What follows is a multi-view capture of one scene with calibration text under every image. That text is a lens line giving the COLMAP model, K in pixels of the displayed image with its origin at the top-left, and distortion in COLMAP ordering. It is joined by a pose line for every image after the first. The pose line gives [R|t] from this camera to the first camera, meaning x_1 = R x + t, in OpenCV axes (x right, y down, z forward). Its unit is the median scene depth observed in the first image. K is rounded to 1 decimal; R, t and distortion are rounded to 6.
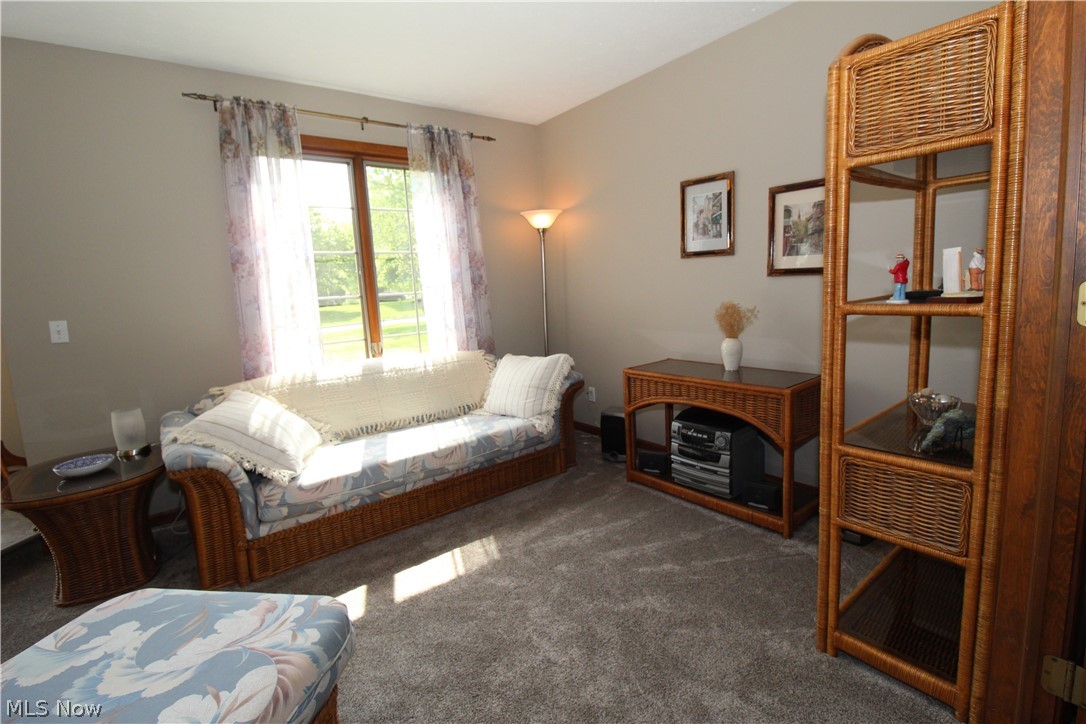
lens RADIAL K [[506.9, 0, 546.8], [0, 506.9, 352.0], [0, 0, 1]] dist [-0.002974, -0.010410]
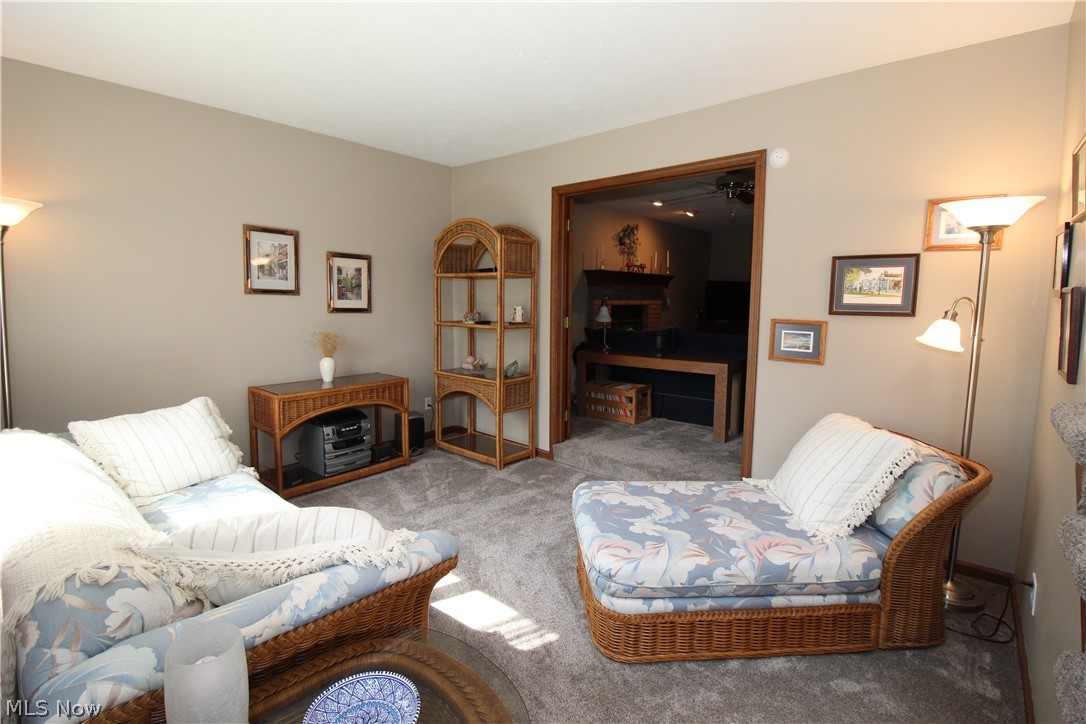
lens RADIAL K [[506.9, 0, 546.8], [0, 506.9, 352.0], [0, 0, 1]] dist [-0.002974, -0.010410]
pose [[-0.212021, -0.049883, 0.975991, -1.122047], [0.129853, 0.988403, 0.078727, -0.075708], [-0.968600, 0.143427, -0.203085, 0.736987]]
